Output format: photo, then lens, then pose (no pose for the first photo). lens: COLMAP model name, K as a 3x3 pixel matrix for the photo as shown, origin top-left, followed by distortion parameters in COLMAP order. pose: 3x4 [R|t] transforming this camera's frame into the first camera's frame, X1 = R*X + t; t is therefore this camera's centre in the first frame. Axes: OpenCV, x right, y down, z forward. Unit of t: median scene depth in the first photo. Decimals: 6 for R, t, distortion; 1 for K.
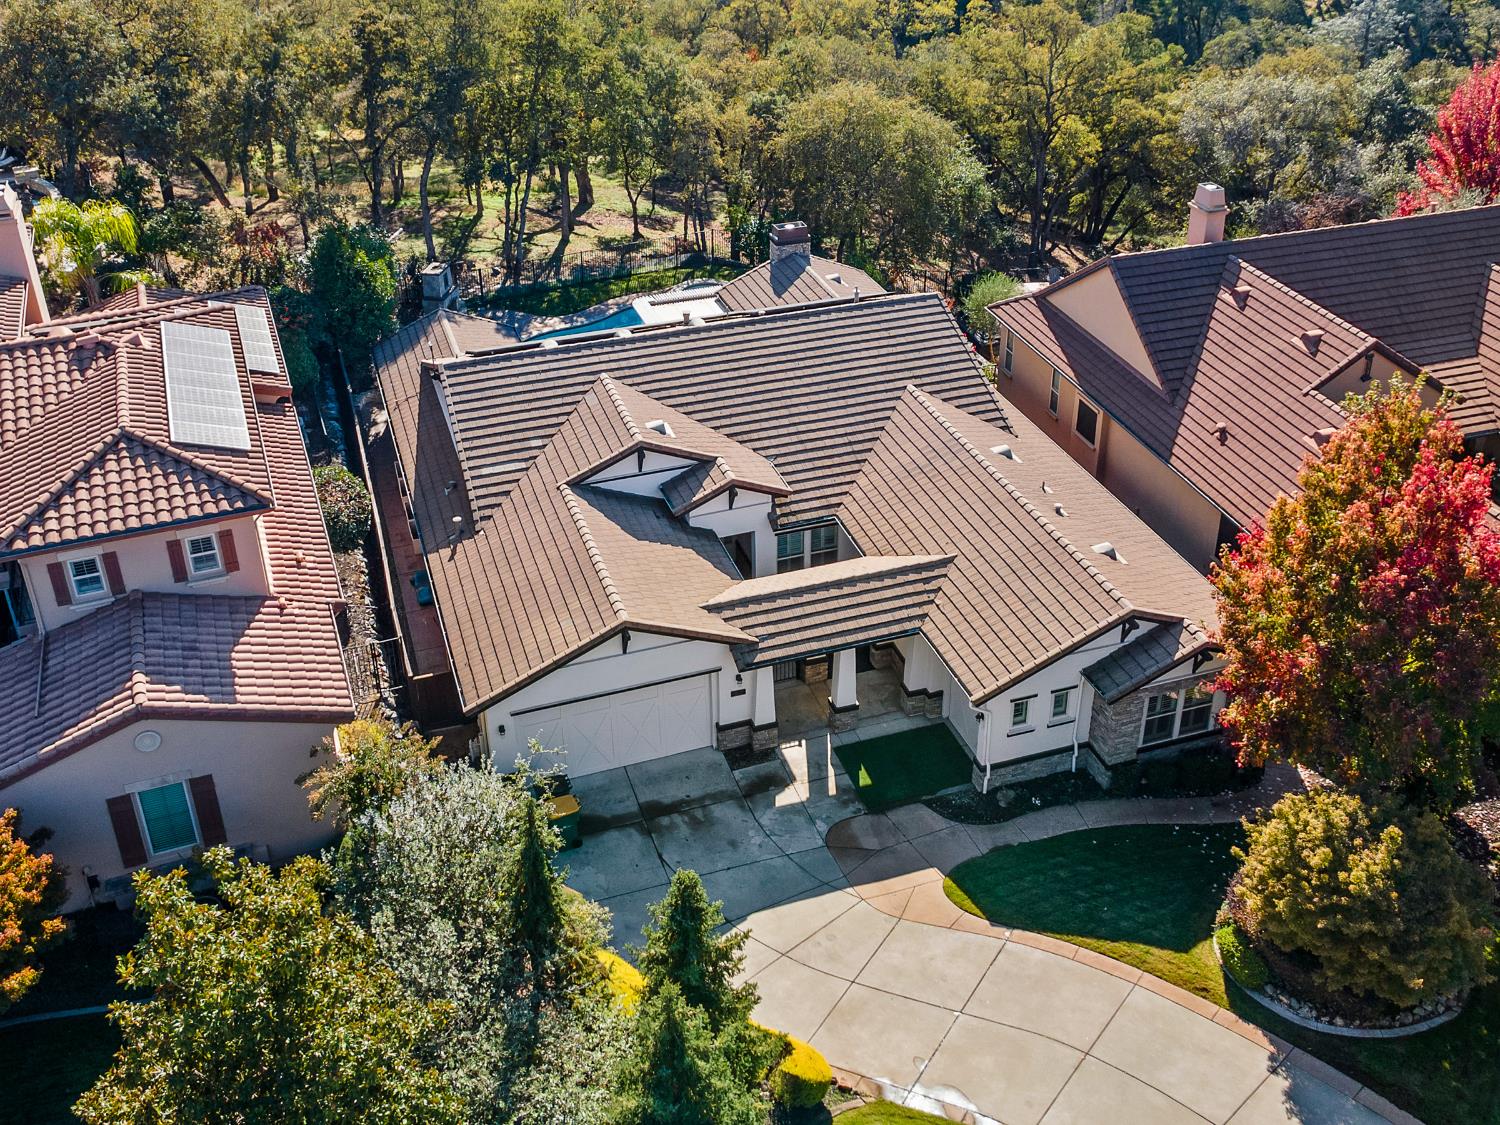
lens RADIAL K [[1504.1, 0, 750.0], [0, 1504.1, 562.5], [0, 0, 1]] dist [0.070166, -0.005652]
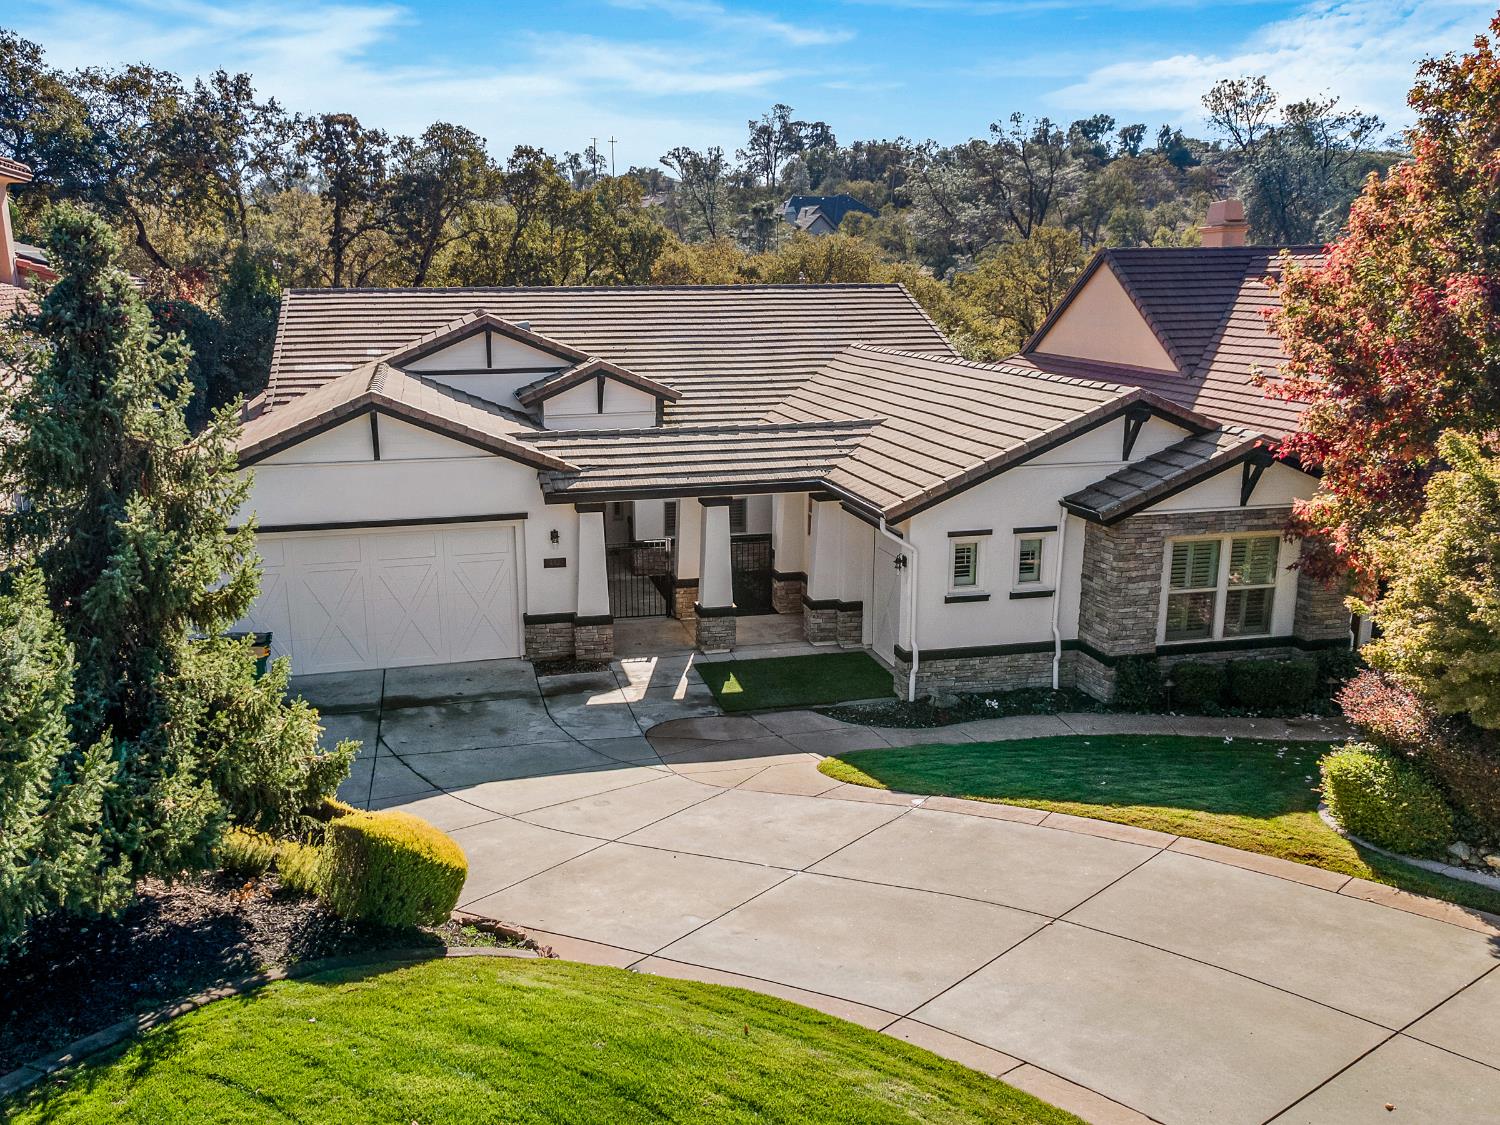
lens RADIAL K [[1249.5, 0, 708.9], [0, 1249.5, 641.4], [0, 0, 1]] dist [0.075989, -0.001358]
pose [[0.995206, 0.030430, -0.092948, 0.119219], [-0.054388, 0.962056, -0.267378, 0.277067], [0.081285, 0.271152, 0.959098, 0.480592]]
